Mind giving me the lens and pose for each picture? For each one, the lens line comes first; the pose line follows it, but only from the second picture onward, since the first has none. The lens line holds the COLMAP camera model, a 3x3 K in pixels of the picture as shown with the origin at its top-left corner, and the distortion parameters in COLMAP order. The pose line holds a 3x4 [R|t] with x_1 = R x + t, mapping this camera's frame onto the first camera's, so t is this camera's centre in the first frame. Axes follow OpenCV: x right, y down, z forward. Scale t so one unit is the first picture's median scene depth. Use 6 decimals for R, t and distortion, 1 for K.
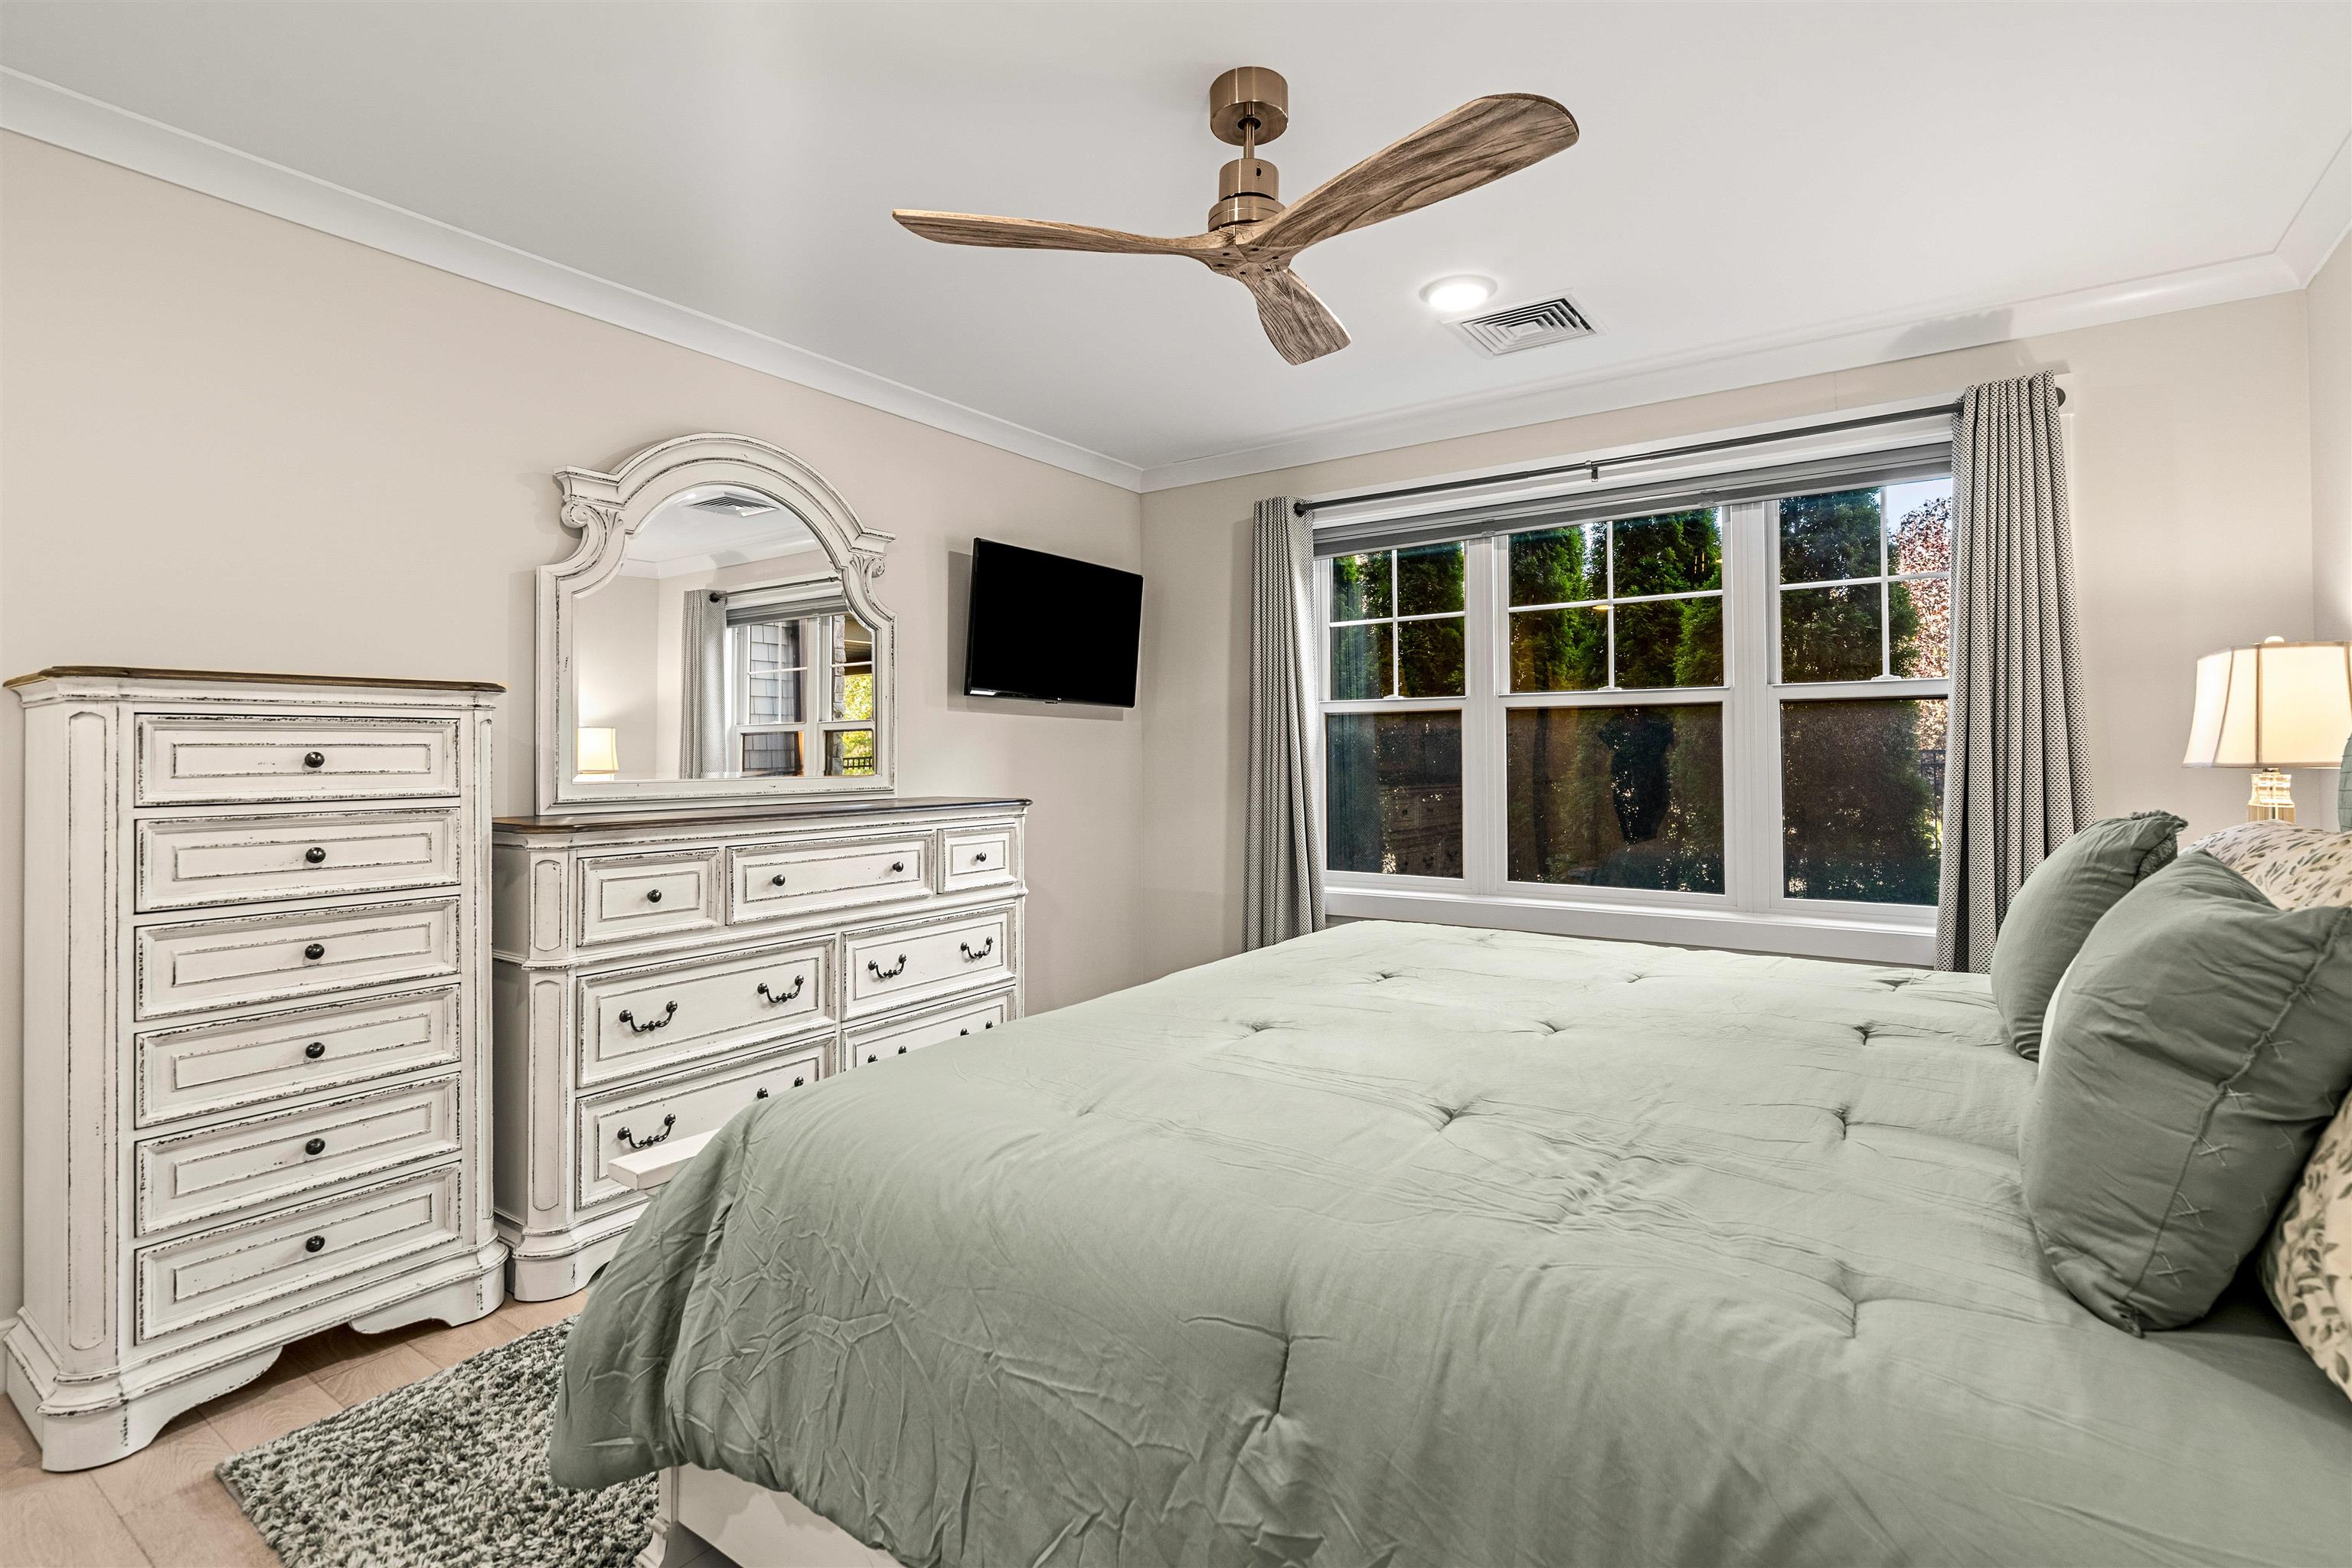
lens RADIAL K [[1036.6, 0, 1177.7], [0, 1036.6, 742.3], [0, 0, 1]] dist [-0.002750, -0.000132]
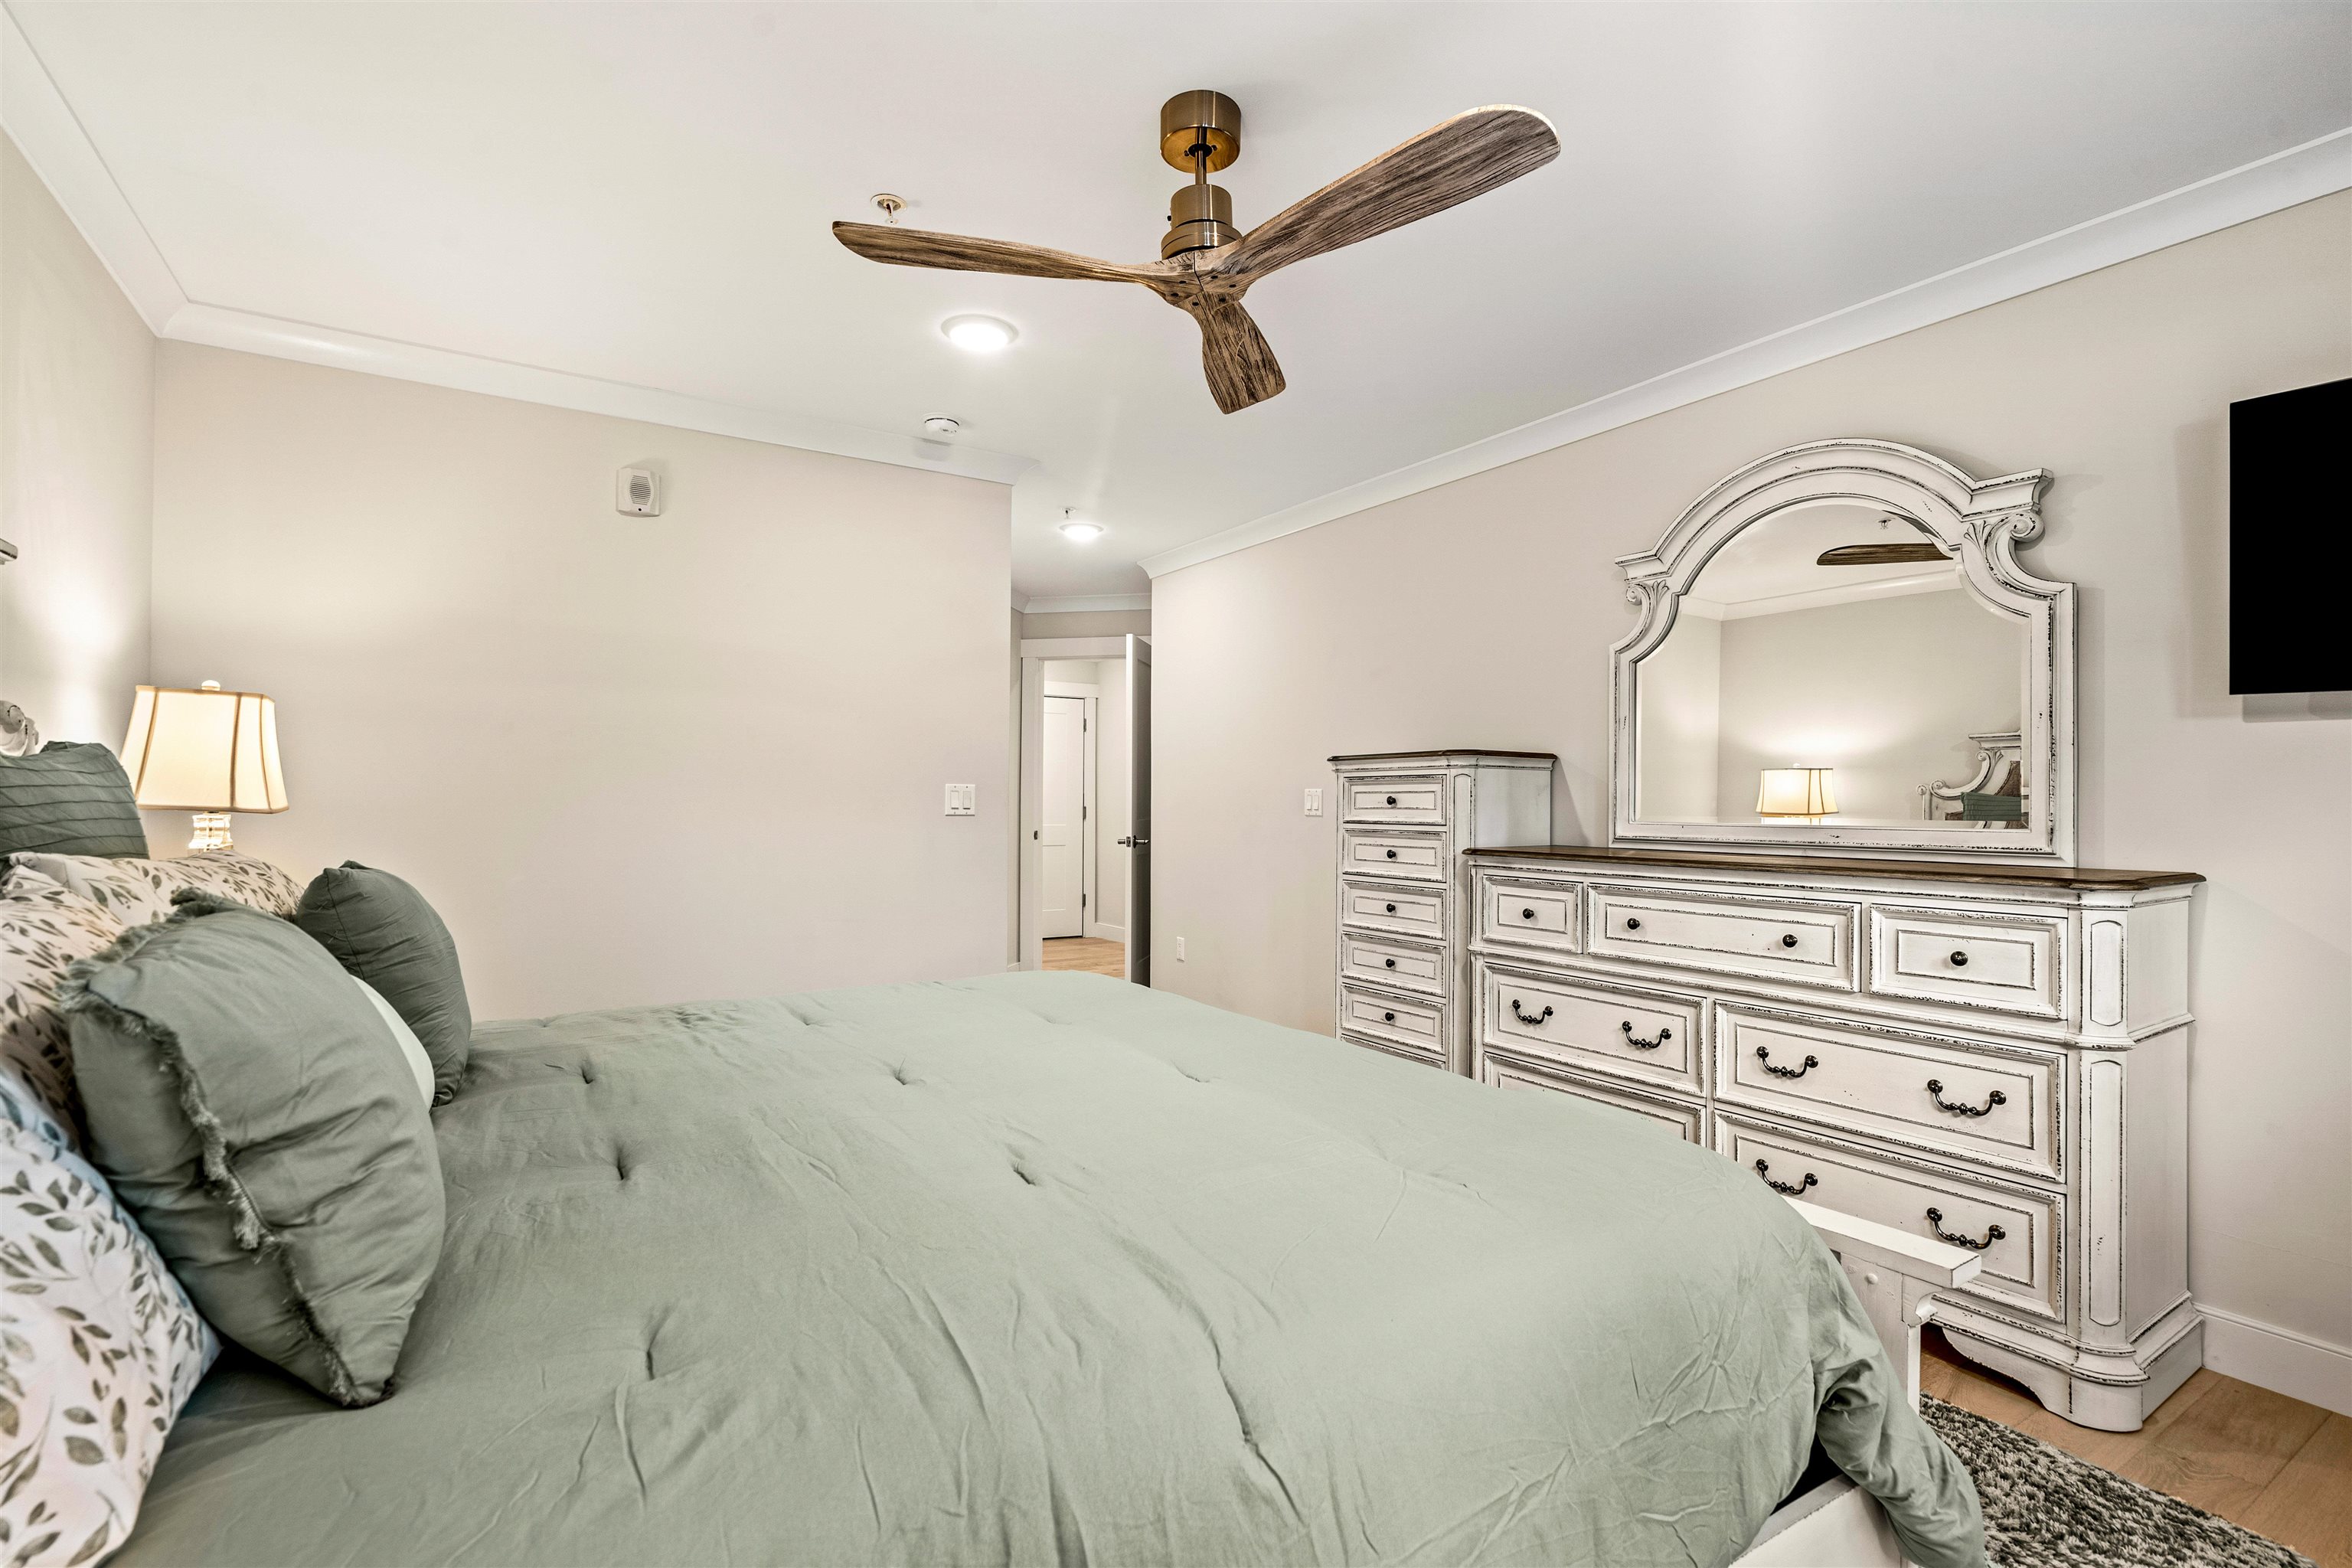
lens RADIAL K [[1075.7, 0, 1176.8], [0, 1075.7, 769.7], [0, 0, 1]] dist [-0.002460, 0.000859]
pose [[-0.347939, -0.016528, -0.937371, 0.748018], [0.014135, 0.999638, -0.022873, 0.000663], [0.937411, -0.021208, -0.347580, 0.941521]]
